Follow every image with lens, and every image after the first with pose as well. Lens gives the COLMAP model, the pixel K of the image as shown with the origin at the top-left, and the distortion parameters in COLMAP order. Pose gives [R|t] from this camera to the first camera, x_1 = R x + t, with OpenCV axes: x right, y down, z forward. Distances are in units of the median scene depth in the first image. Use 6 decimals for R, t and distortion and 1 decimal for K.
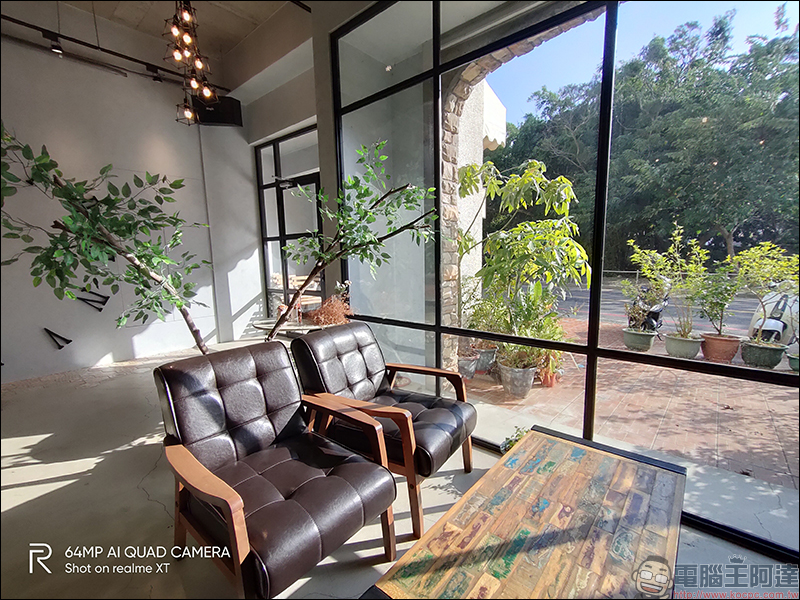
lens RADIAL K [[364.5, 0, 401.1], [0, 364.5, 303.6], [0, 0, 1]] dist [0.003179, 0.000152]
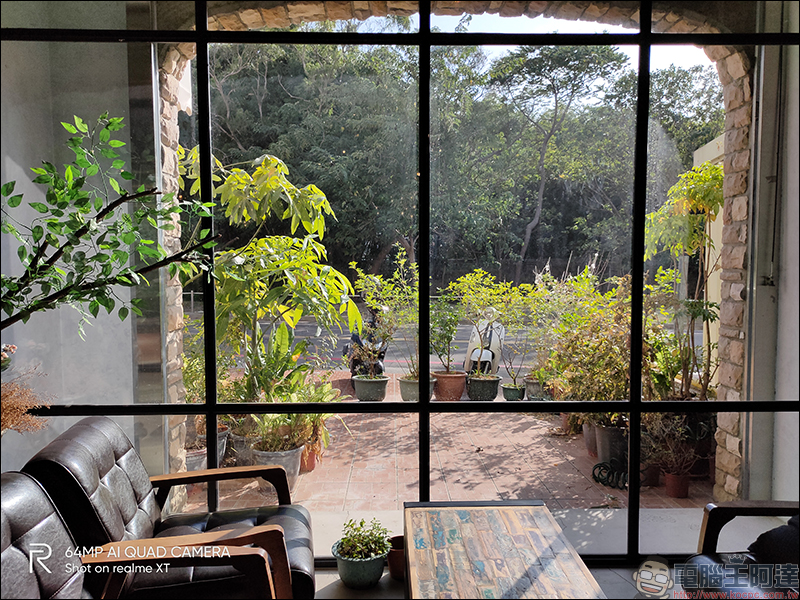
lens RADIAL K [[623.3, 0, 396.0], [0, 623.3, 299.4], [0, 0, 1]] dist [0.034682, -0.044398]
pose [[0.741920, -0.026631, 0.669959, -0.313317], [0.079685, 0.995631, -0.048667, -0.035732], [-0.665737, 0.089493, 0.740801, -0.058692]]
